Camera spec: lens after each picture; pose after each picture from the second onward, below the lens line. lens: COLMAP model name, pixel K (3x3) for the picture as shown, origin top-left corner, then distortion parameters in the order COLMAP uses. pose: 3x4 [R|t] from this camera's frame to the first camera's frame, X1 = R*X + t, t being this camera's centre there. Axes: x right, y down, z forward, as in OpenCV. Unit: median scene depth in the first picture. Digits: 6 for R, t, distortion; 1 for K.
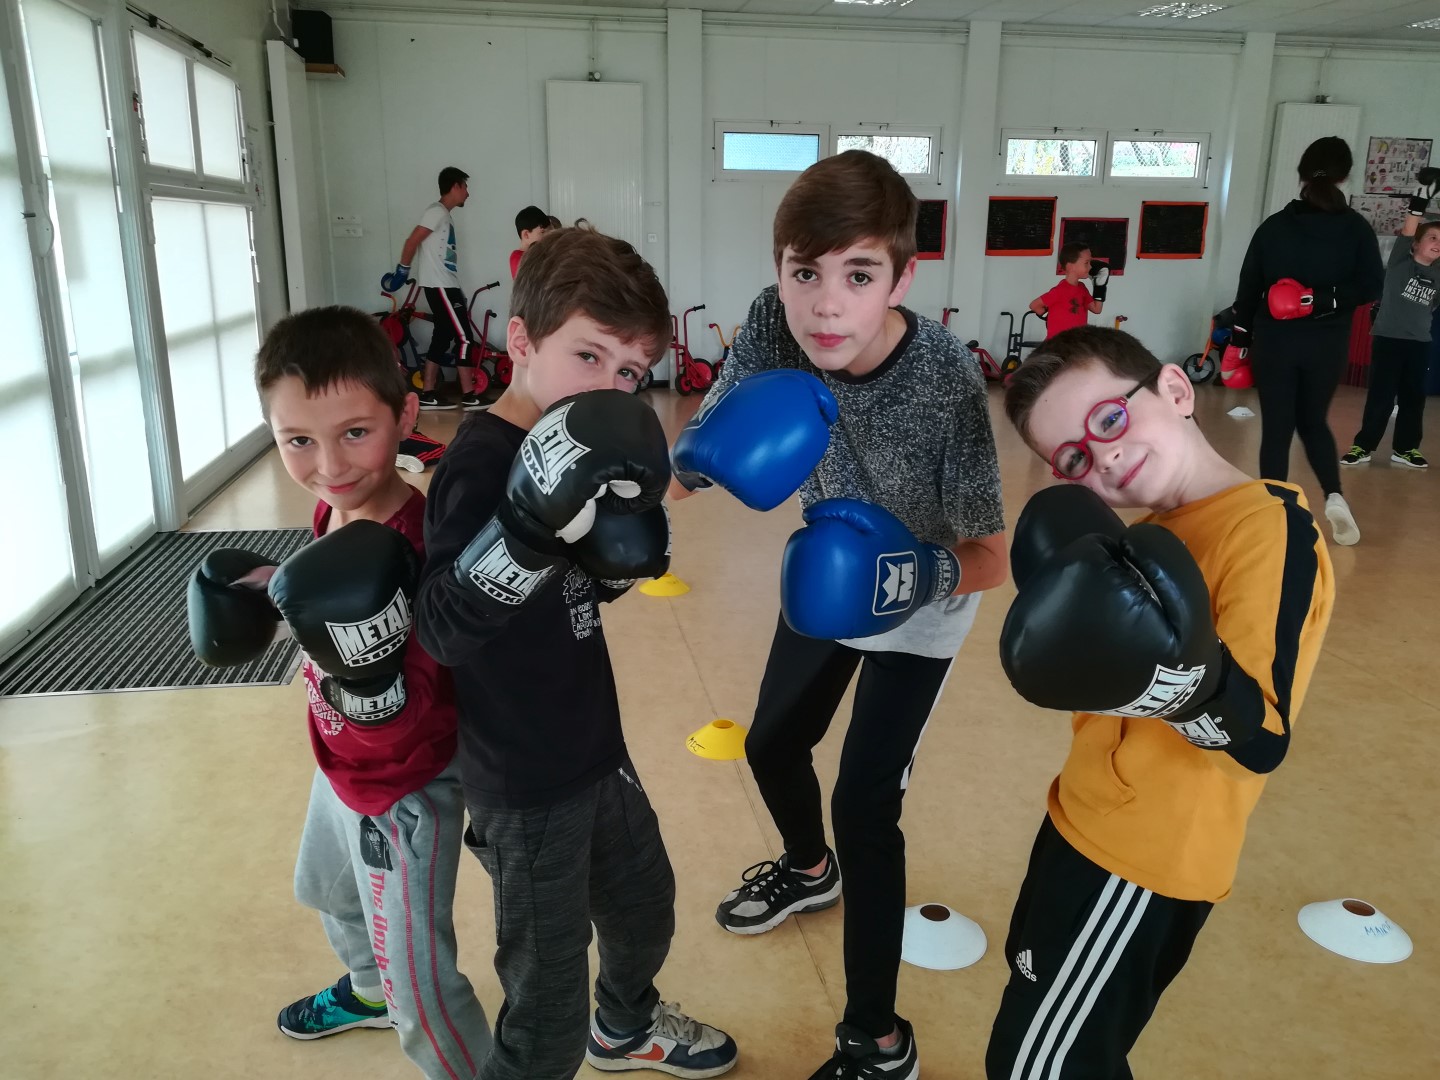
lens RADIAL K [[1132.0, 0, 736.9], [0, 1132.0, 522.4], [0, 0, 1]] dist [0.051909, -0.056354]
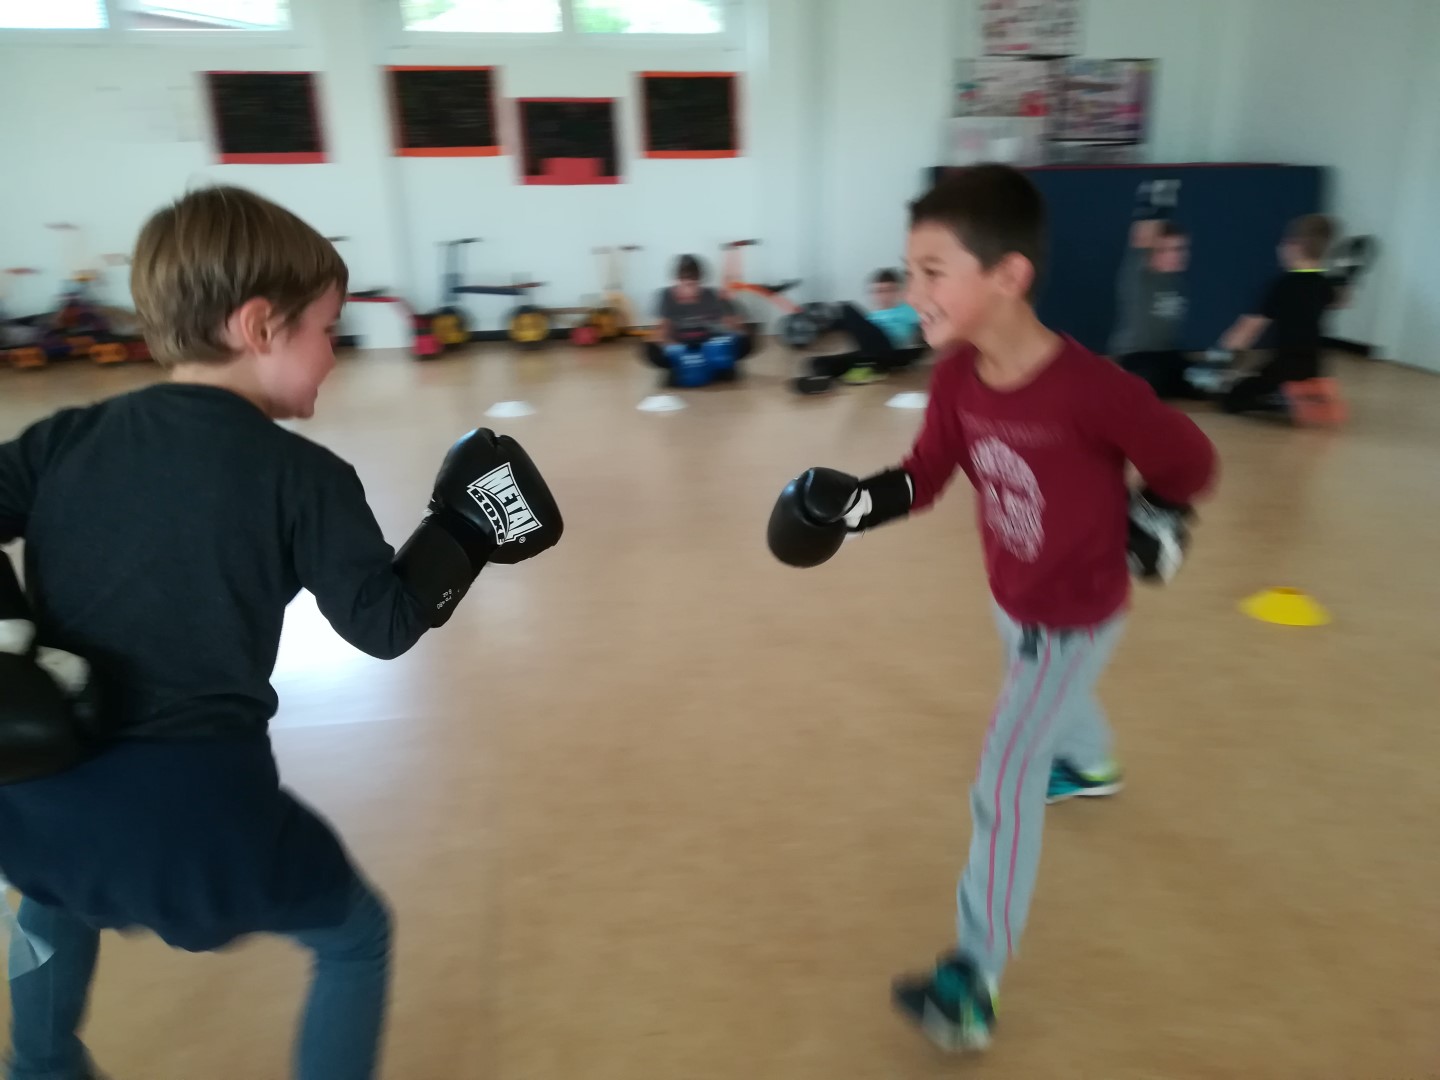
lens RADIAL K [[1132.0, 0, 736.9], [0, 1132.0, 522.4], [0, 0, 1]] dist [0.051909, -0.056354]
pose [[0.999819, -0.017988, -0.006183, 0.454136], [0.018427, 0.996592, 0.080402, -0.075259], [0.004716, -0.080501, 0.996743, 0.335958]]
